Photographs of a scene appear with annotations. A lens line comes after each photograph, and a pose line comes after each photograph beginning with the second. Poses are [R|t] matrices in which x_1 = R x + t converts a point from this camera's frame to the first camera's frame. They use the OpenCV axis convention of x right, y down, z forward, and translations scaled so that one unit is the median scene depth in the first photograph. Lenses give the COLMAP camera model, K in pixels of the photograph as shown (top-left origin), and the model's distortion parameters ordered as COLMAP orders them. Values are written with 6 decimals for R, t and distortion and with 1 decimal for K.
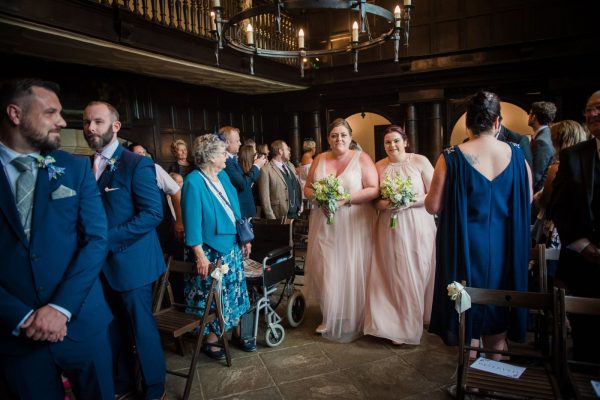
lens RADIAL K [[452.2, 0, 300.0], [0, 452.2, 200.0], [0, 0, 1]] dist [-0.059980, 0.005045]
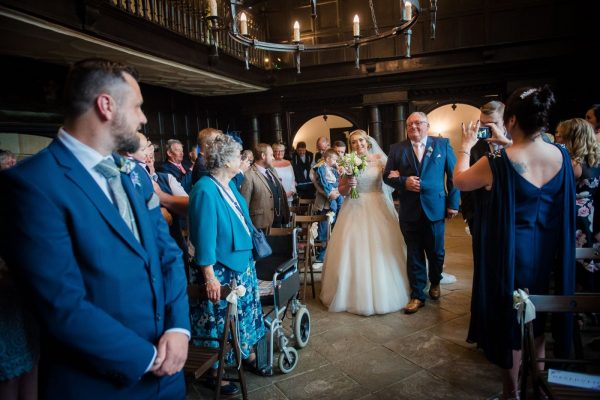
lens RADIAL K [[452.2, 0, 300.0], [0, 452.2, 200.0], [0, 0, 1]] dist [-0.059980, 0.005045]
pose [[0.985578, -0.030268, 0.166493, -0.174168], [0.032417, 0.999422, -0.010204, -0.006558], [-0.166088, 0.015454, 0.985990, 0.113399]]
